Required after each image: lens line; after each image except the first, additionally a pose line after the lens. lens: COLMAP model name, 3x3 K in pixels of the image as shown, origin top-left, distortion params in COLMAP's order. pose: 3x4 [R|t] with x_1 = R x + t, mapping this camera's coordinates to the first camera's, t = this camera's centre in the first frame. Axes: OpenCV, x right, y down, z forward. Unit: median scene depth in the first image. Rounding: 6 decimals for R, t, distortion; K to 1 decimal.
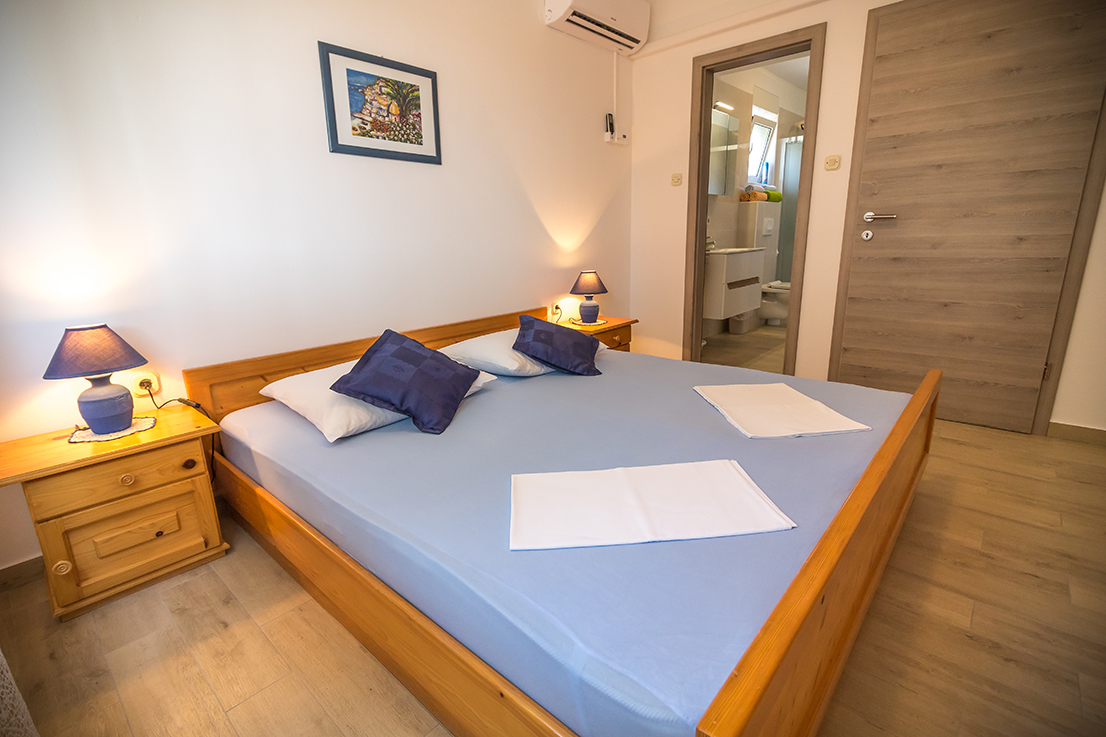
lens RADIAL K [[512.4, 0, 548.9], [0, 512.4, 366.2], [0, 0, 1]] dist [0.001116, 0.000725]
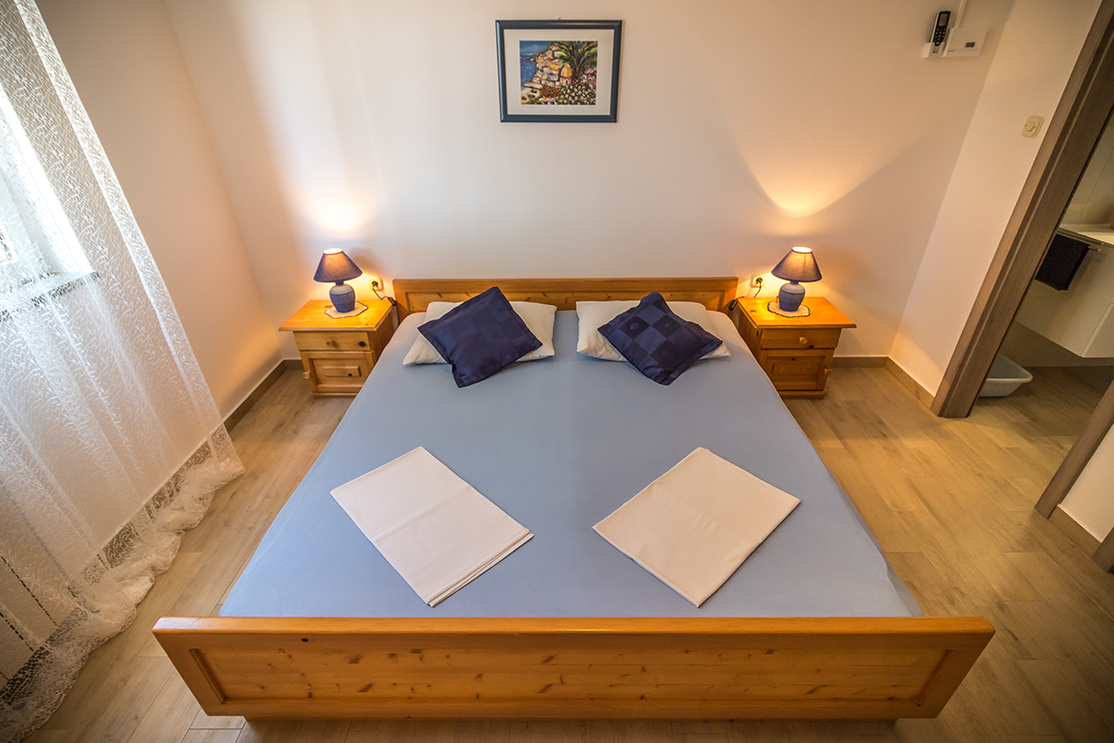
lens RADIAL K [[510.5, 0, 558.7], [0, 510.5, 367.3], [0, 0, 1]] dist [0.001984, 0.000617]
pose [[0.662565, 0.392947, -0.637653, 0.584927], [-0.192767, 0.912115, 0.361783, -0.333209], [0.723774, -0.116786, 0.680083, 0.224284]]
